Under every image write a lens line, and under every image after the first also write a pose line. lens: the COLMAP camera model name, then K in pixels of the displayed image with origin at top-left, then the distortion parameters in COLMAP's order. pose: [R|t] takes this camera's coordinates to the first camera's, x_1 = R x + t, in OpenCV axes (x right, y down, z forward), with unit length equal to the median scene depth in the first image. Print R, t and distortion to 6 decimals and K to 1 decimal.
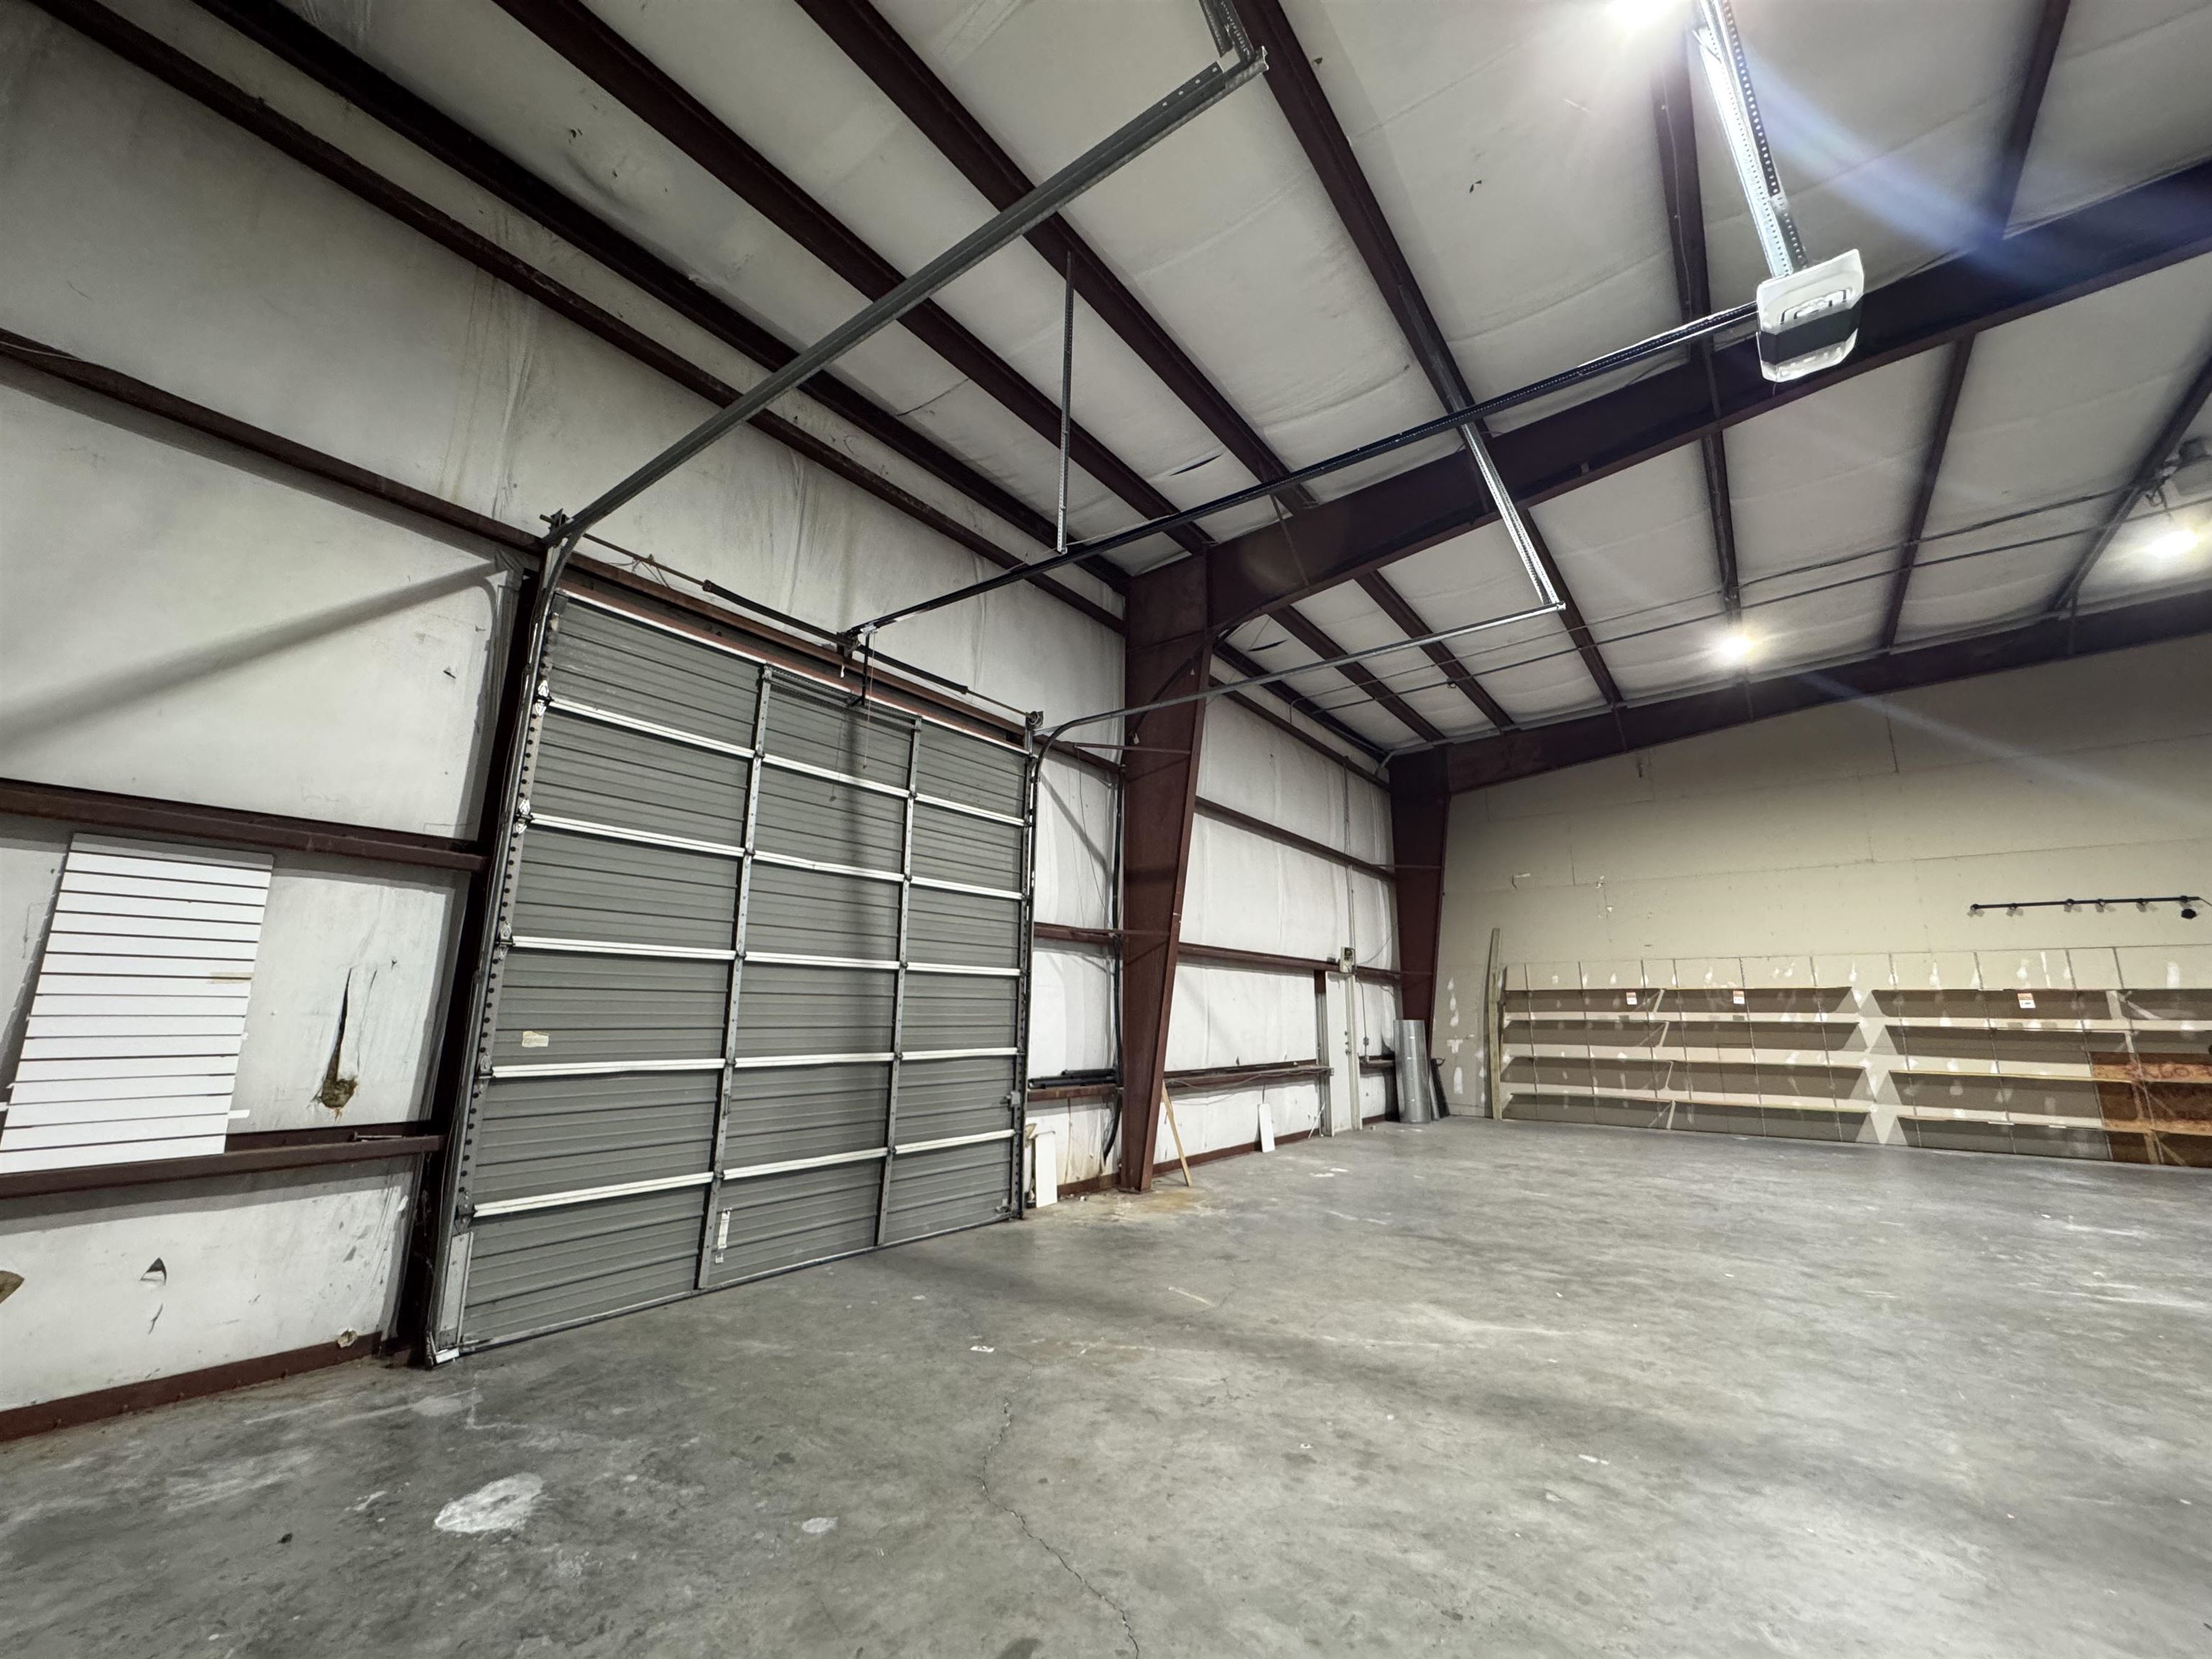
lens RADIAL K [[882.7, 0, 1107.1], [0, 882.7, 829.9], [0, 0, 1]] dist [-0.004821, 0.001034]
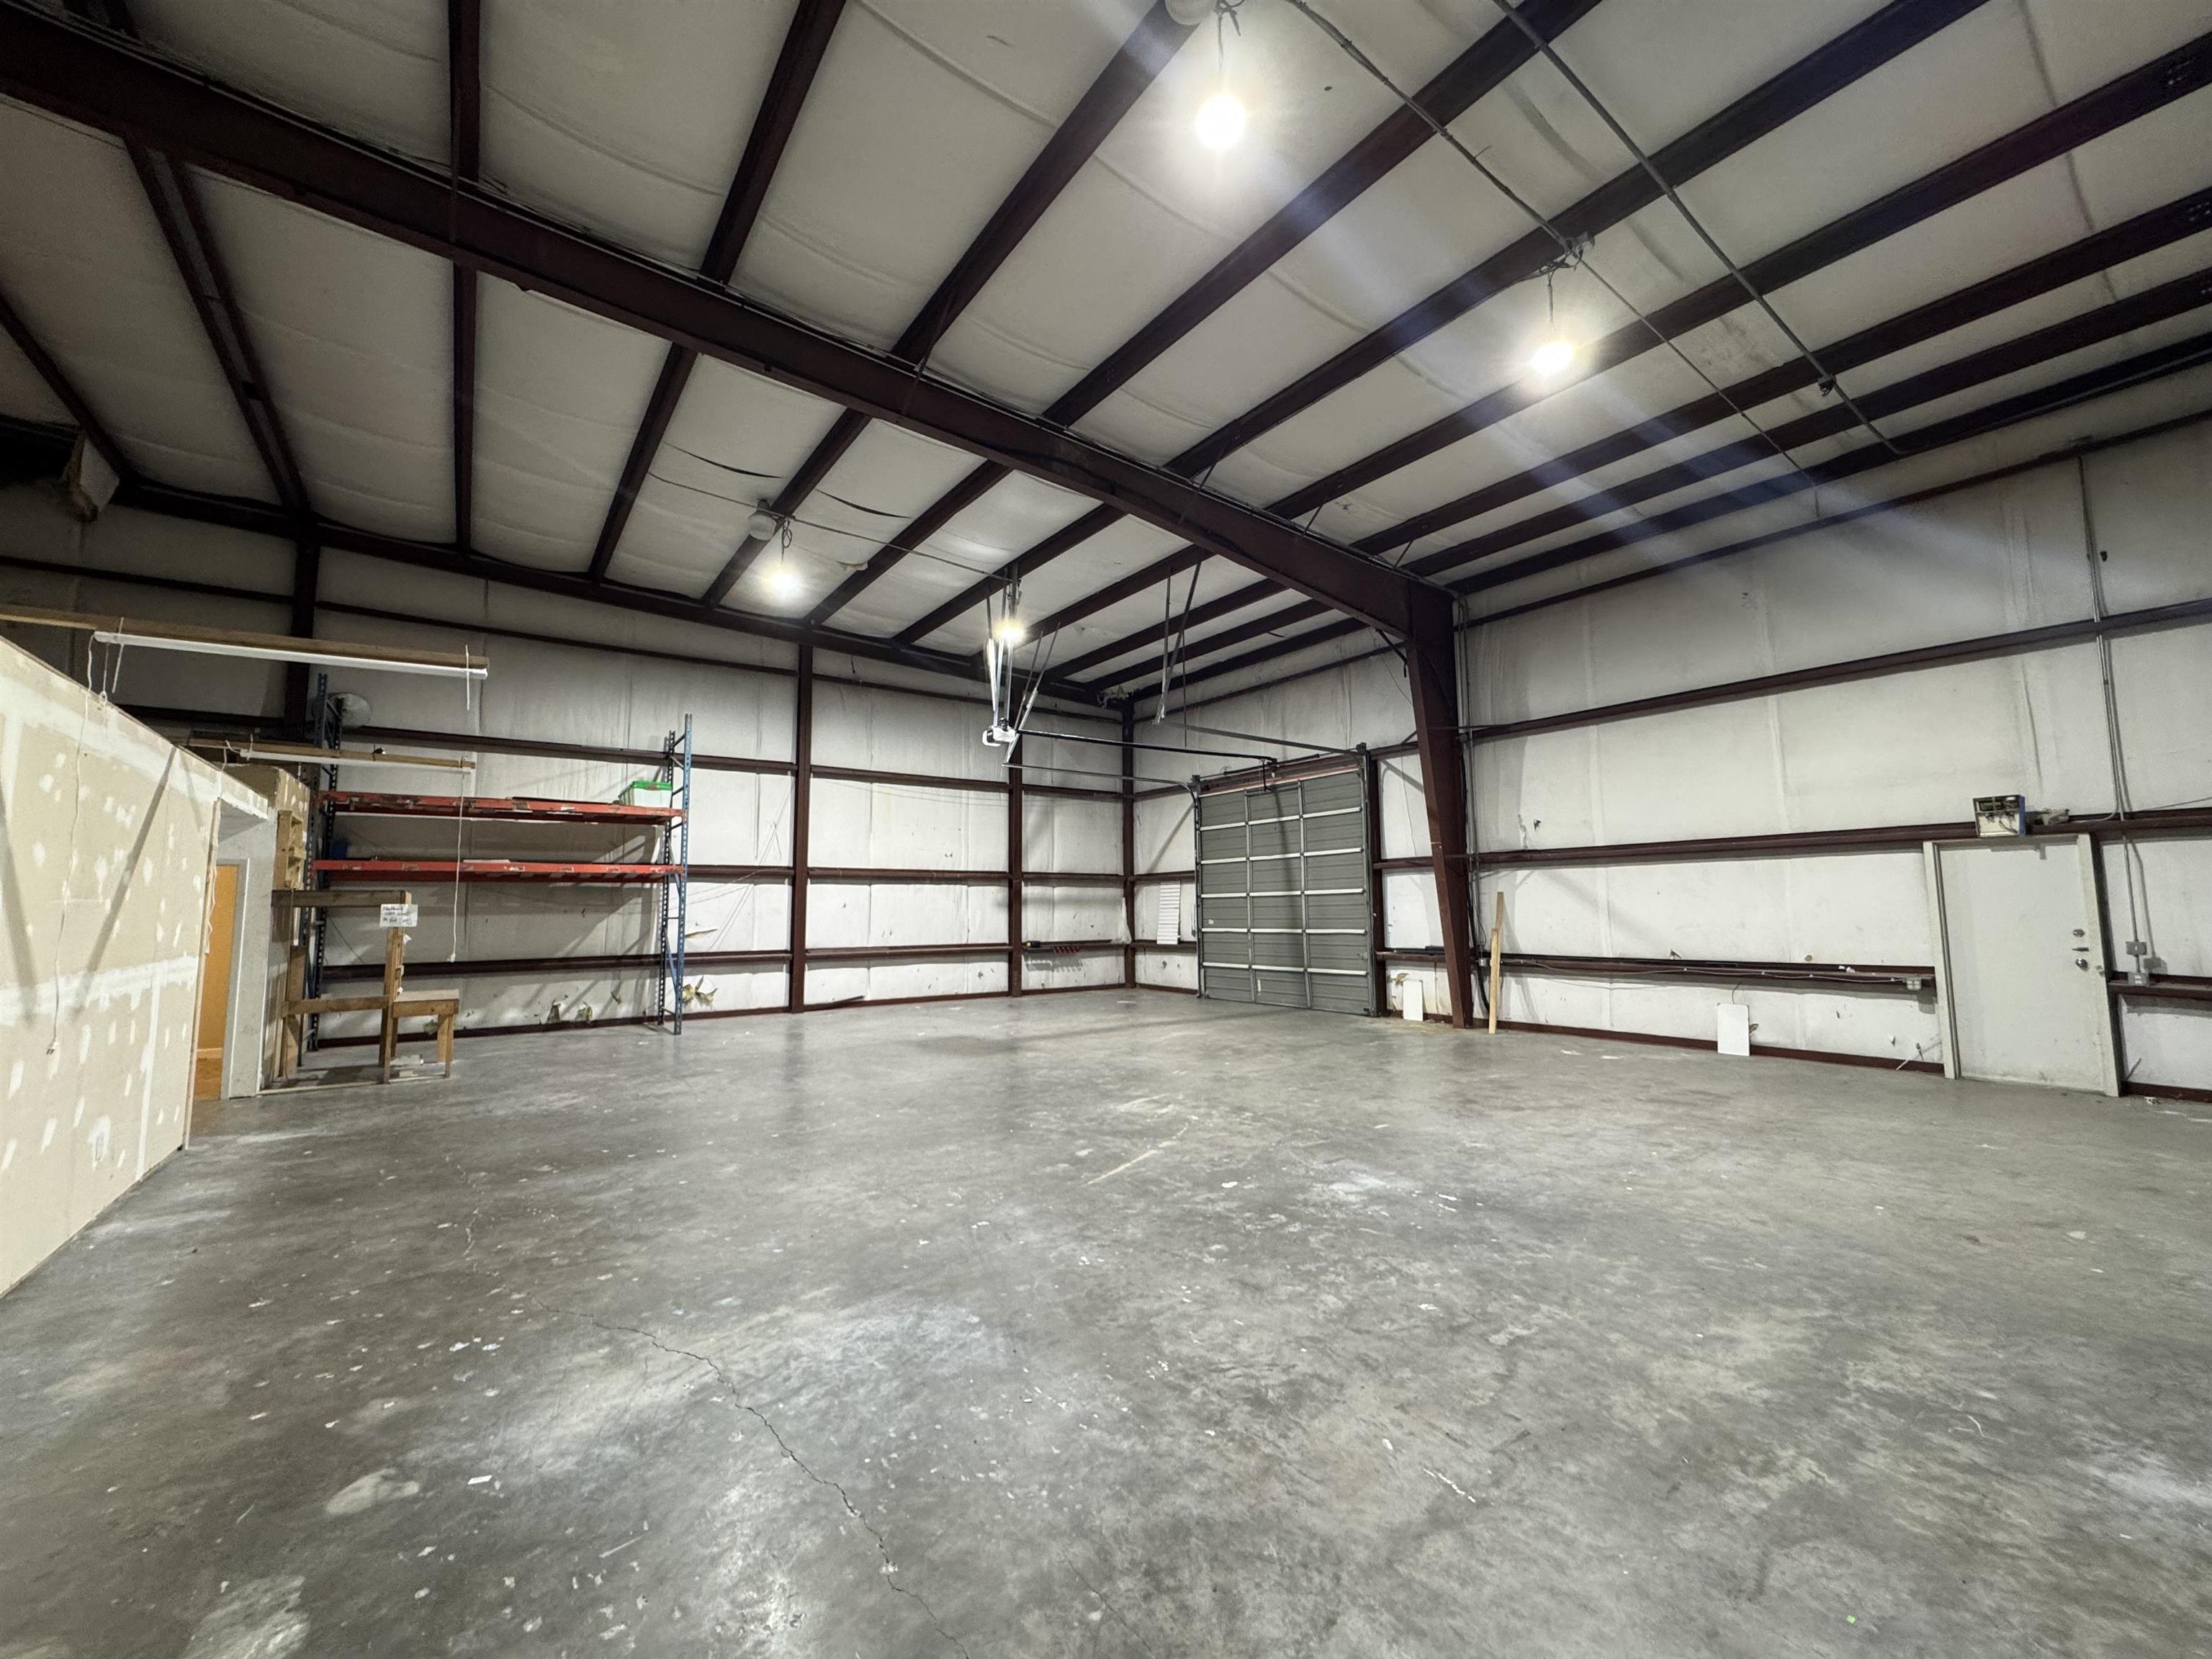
lens RADIAL K [[882.7, 0, 1108.4], [0, 882.7, 828.2], [0, 0, 1]] dist [-0.004821, 0.001034]
pose [[-0.291545, -0.095839, -0.951744, 1.150916], [0.205909, 0.965355, -0.160285, 0.138636], [0.934132, -0.242703, -0.261711, 0.633355]]
